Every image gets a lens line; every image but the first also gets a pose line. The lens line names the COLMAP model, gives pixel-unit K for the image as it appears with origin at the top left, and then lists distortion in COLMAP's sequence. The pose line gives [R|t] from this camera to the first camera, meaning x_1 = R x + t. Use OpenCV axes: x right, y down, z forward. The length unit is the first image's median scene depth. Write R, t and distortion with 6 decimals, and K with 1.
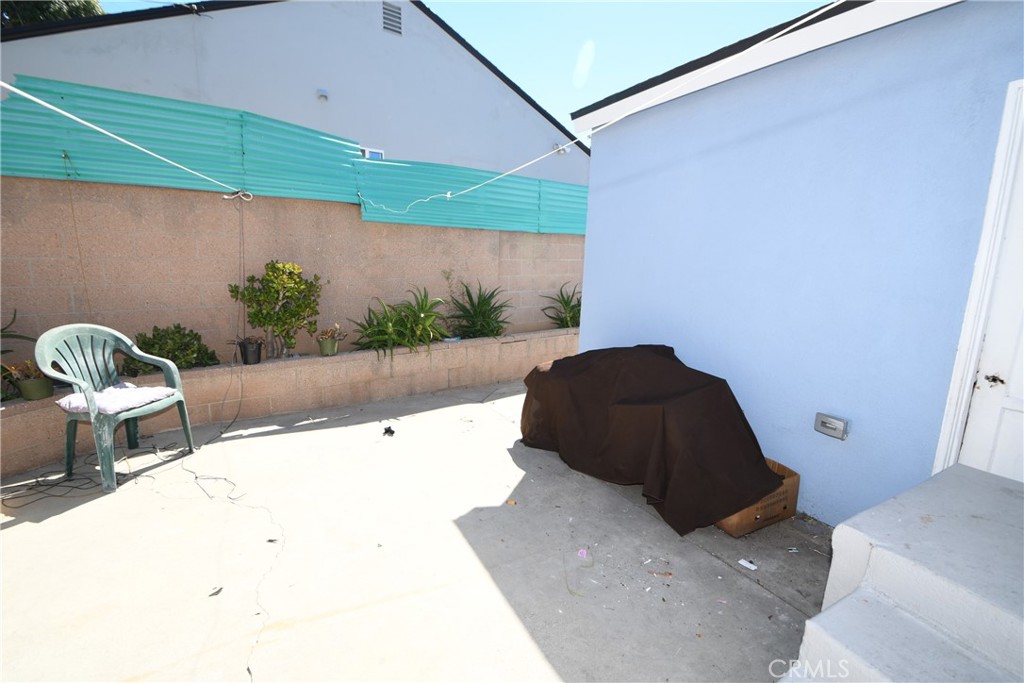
lens RADIAL K [[449.3, 0, 504.5], [0, 449.3, 333.8], [0, 0, 1]] dist [0.013649, -0.017045]
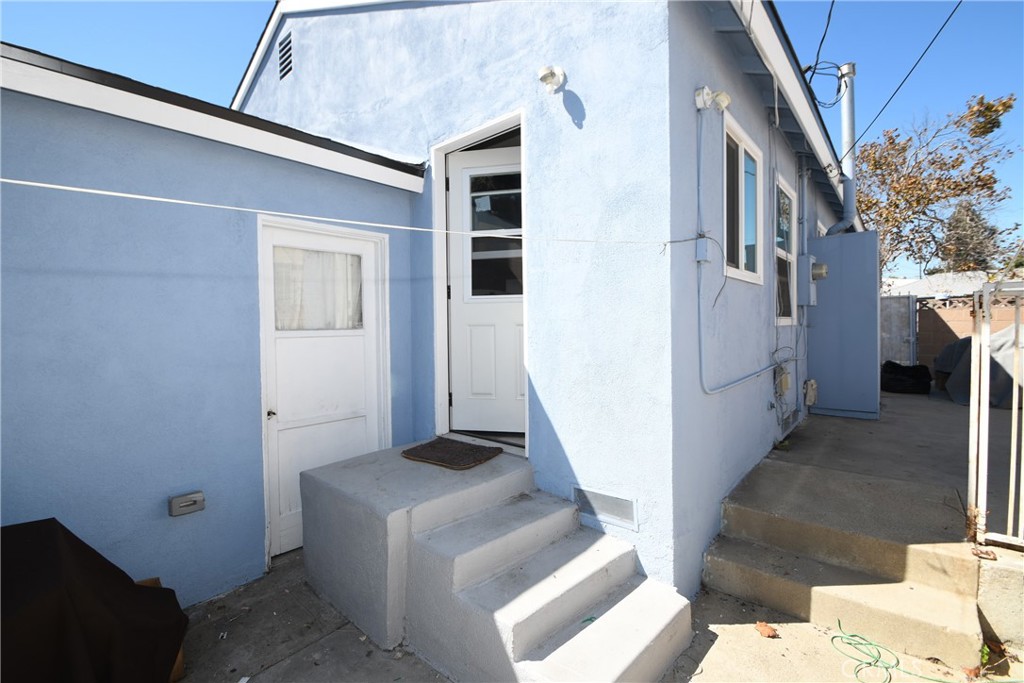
lens RADIAL K [[449.3, 0, 504.5], [0, 449.3, 333.8], [0, 0, 1]] dist [0.013649, -0.017045]
pose [[-0.347646, -0.035464, 0.936955, -0.268598], [0.175069, 0.979256, 0.102022, -0.084488], [-0.921137, 0.199500, -0.334225, 0.396920]]
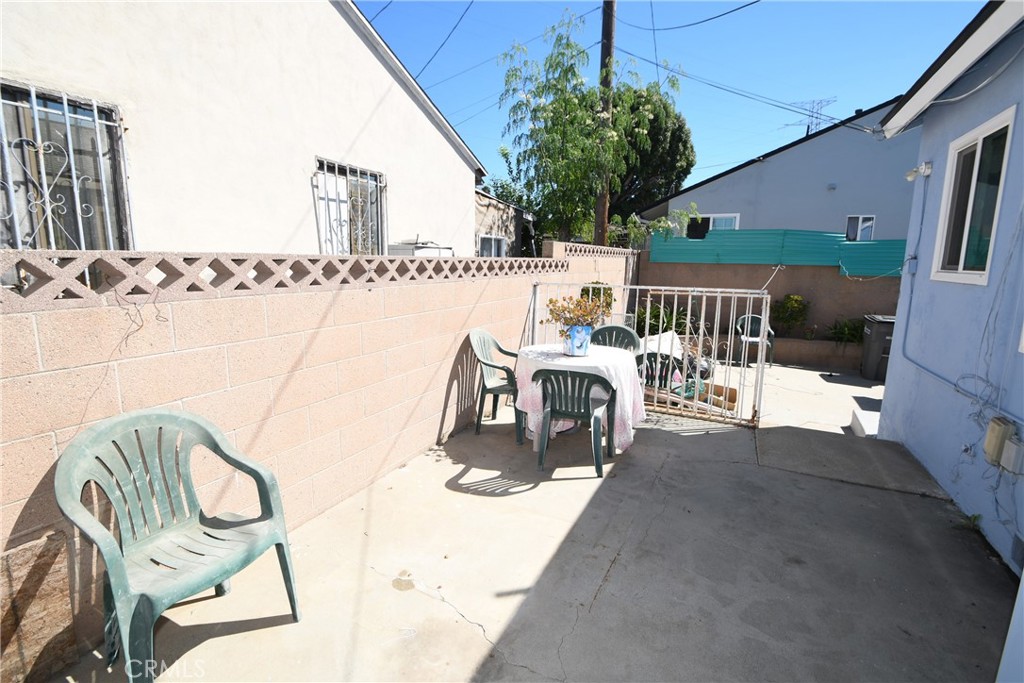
lens RADIAL K [[449.3, 0, 504.5], [0, 449.3, 333.8], [0, 0, 1]] dist [0.013649, -0.017045]
pose [[0.556425, 0.113713, -0.823080, 0.578178], [-0.149151, 0.988170, 0.035692, 0.166247], [0.817402, 0.102903, 0.566803, -1.430592]]
